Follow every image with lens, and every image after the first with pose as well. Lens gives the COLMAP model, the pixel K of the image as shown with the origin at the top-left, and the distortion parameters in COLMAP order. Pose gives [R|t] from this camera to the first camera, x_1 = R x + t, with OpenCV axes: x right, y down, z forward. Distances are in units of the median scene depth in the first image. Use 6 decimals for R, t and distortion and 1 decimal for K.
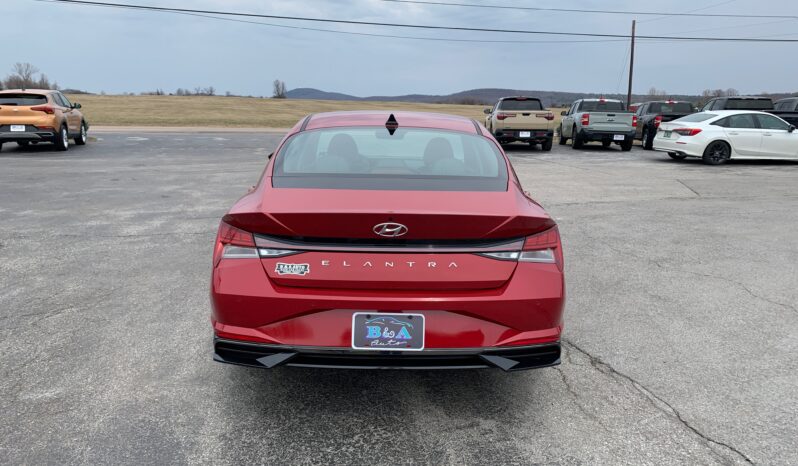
lens RADIAL K [[613.8, 0, 404.6], [0, 613.8, 213.3], [0, 0, 1]] dist [-0.009765, 0.005656]
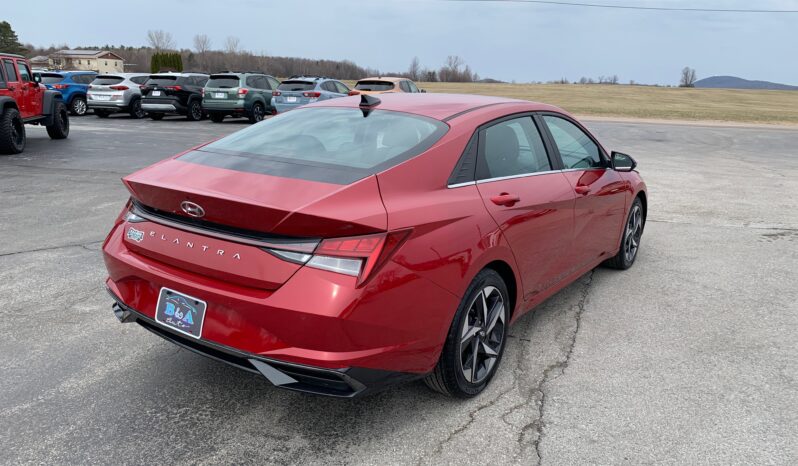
lens RADIAL K [[613.8, 0, 404.3], [0, 613.8, 226.9], [0, 0, 1]] dist [-0.009765, 0.005656]
pose [[0.809578, 0.131649, -0.572059, 0.115312], [-0.109475, 0.991291, 0.073198, -0.007800], [0.576713, 0.003367, 0.816940, 0.057034]]
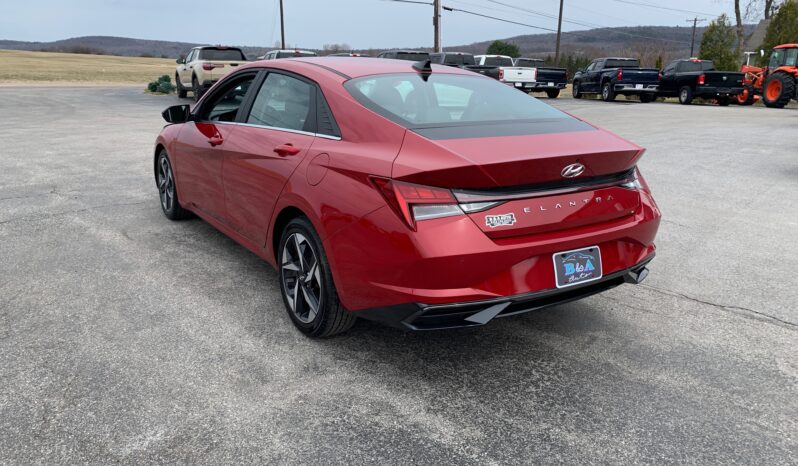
lens RADIAL K [[613.8, 0, 410.5], [0, 613.8, 227.0], [0, 0, 1]] dist [-0.009765, 0.005656]
pose [[0.833078, -0.132673, 0.537010, -0.118790], [0.080301, 0.989533, 0.119900, -0.003862], [-0.547296, -0.056764, 0.835012, 0.038384]]
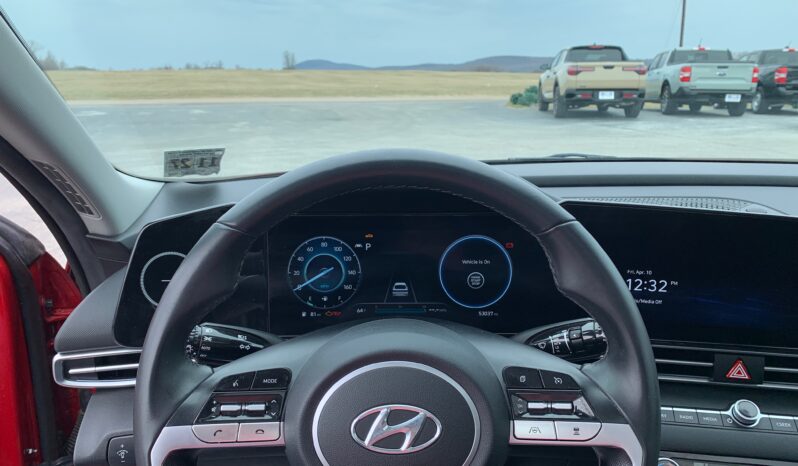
lens RADIAL K [[613.8, 0, 404.2], [0, 613.8, 227.7], [0, 0, 1]] dist [-0.009765, 0.005656]
pose [[0.999571, -0.015481, -0.024880, -0.025104], [0.017156, 0.997500, 0.068559, -0.028013], [0.023756, -0.068956, 0.997337, 0.268649]]
